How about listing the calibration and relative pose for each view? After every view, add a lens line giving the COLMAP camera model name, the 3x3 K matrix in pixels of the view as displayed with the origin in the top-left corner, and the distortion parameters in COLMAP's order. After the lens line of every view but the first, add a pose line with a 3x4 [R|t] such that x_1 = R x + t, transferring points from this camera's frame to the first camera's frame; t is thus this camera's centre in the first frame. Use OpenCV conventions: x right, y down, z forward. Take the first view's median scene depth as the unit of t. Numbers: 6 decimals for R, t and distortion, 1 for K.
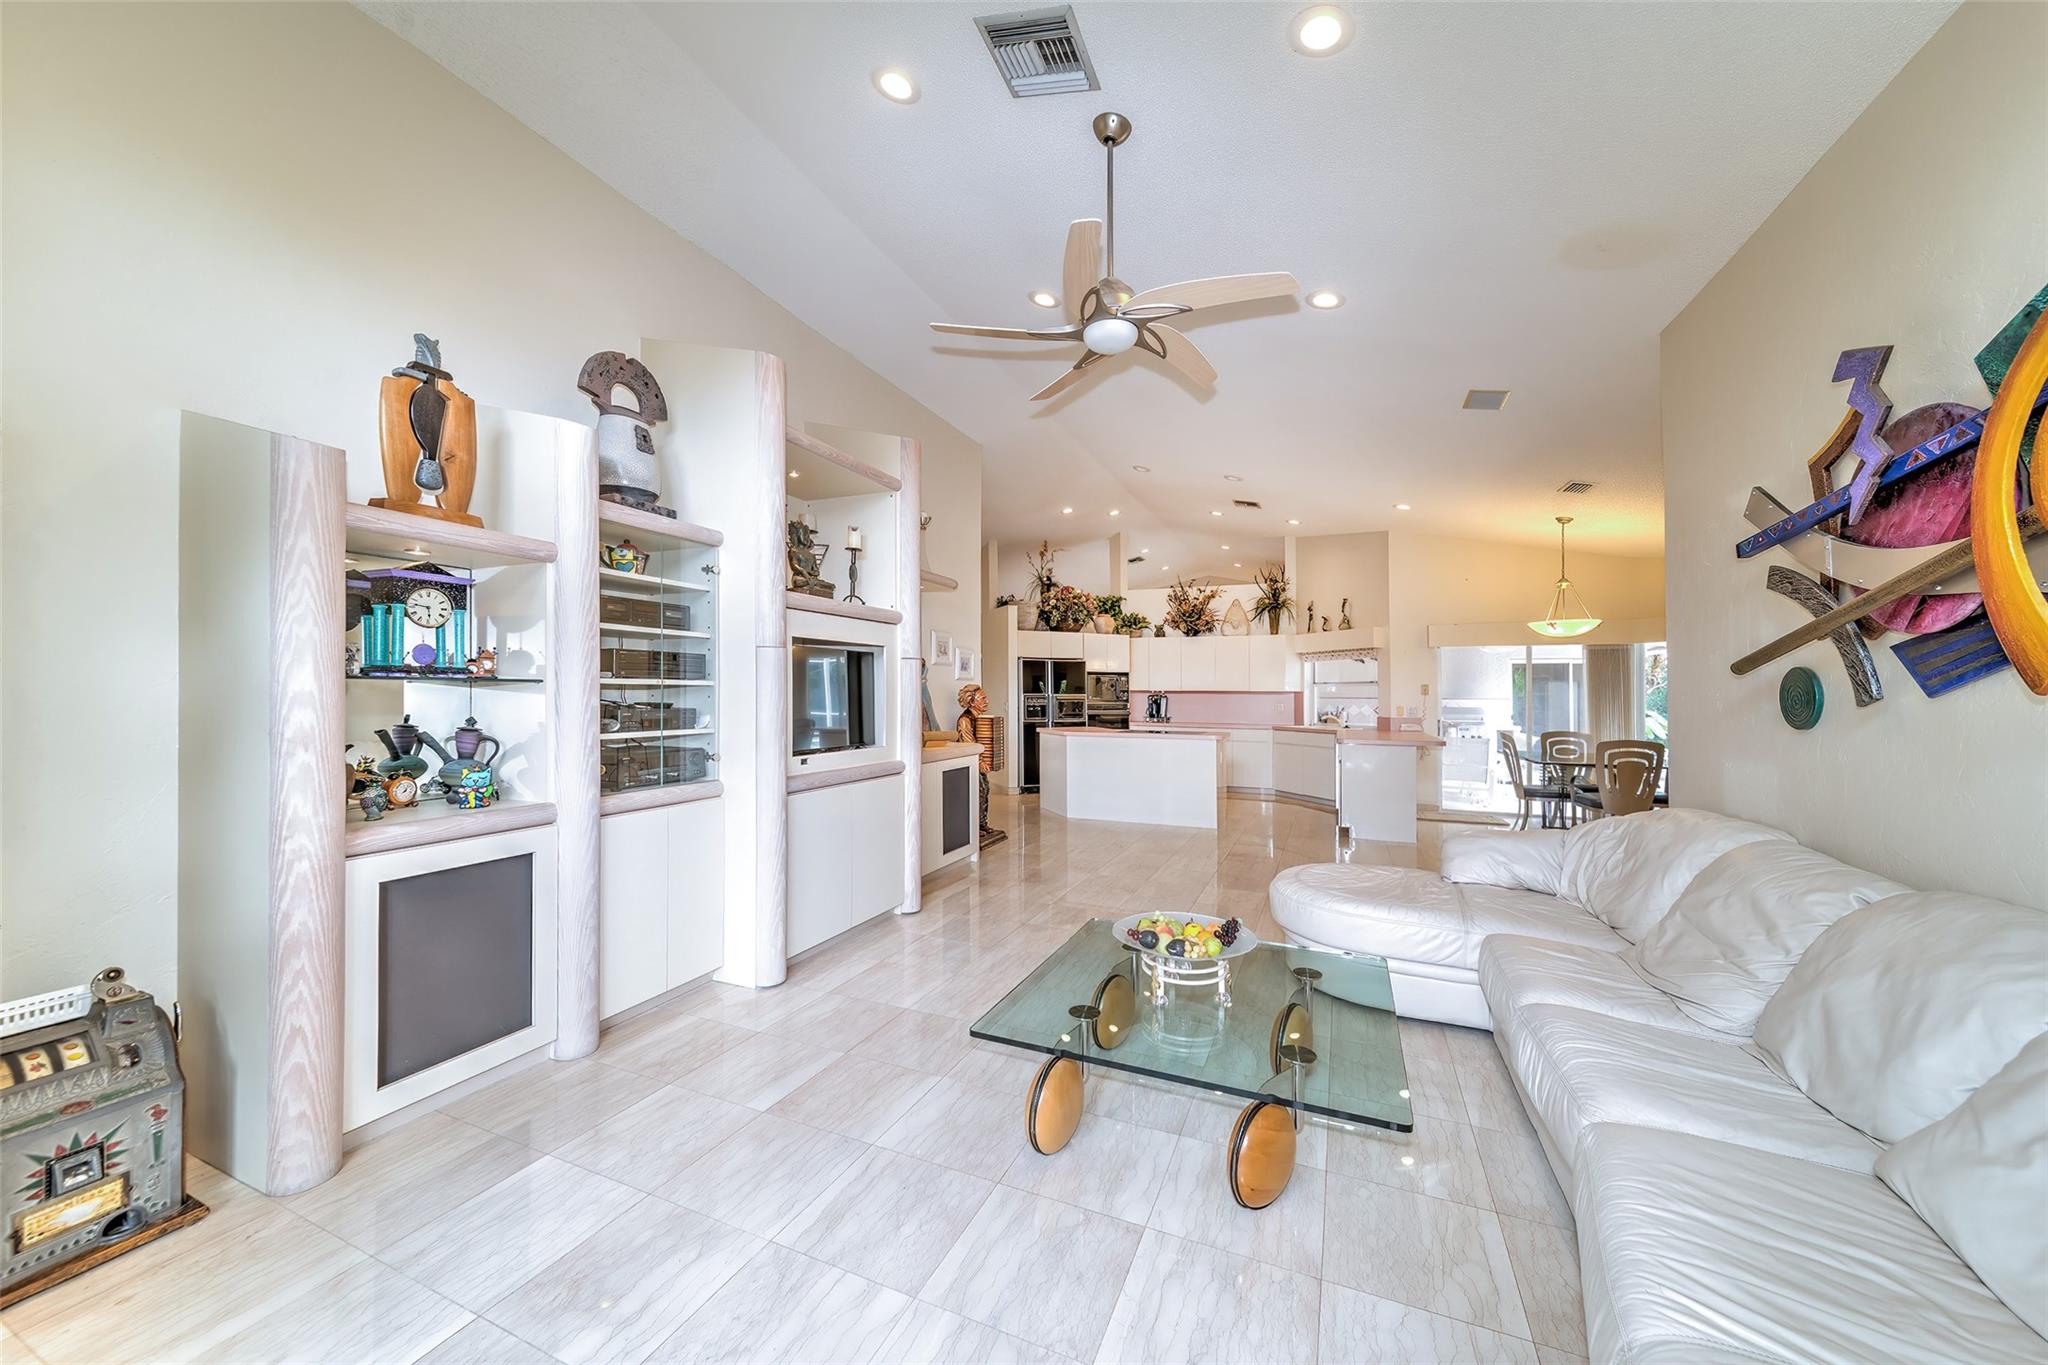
lens RADIAL K [[722.6, 0, 1024.0], [0, 722.6, 682.5], [0, 0, 1]] dist [0.000519, 0.000004]
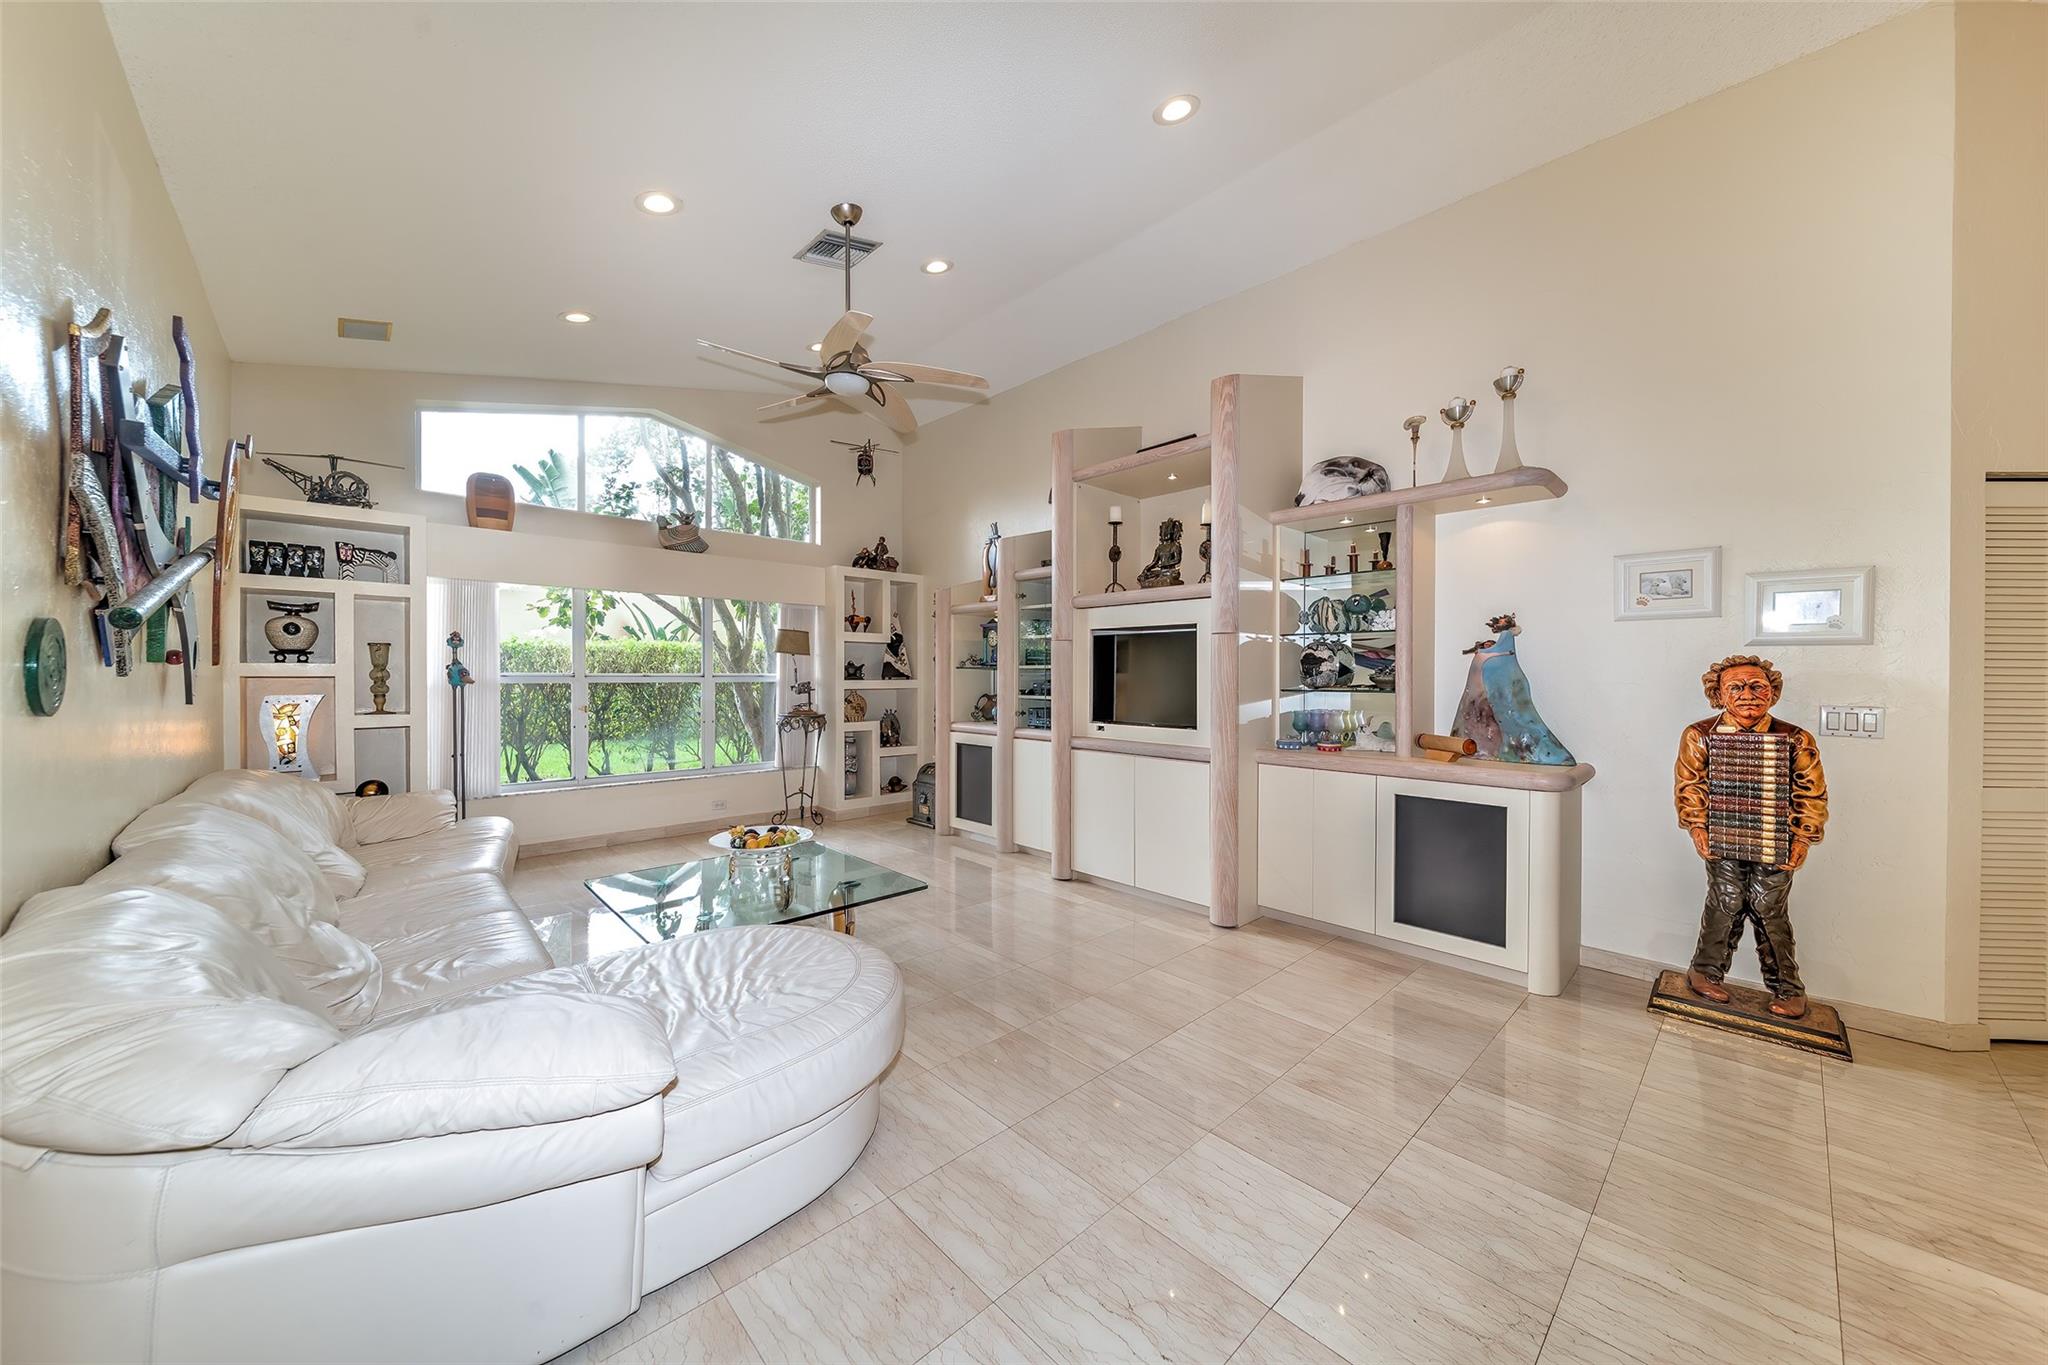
lens RADIAL K [[722.6, 0, 1024.0], [0, 722.6, 682.5], [0, 0, 1]] dist [0.000519, 0.000004]
pose [[-0.393032, 0.009492, -0.919476, 0.899073], [0.009107, 0.999938, 0.006430, 0.022275], [0.919480, -0.005847, -0.393094, 1.384514]]
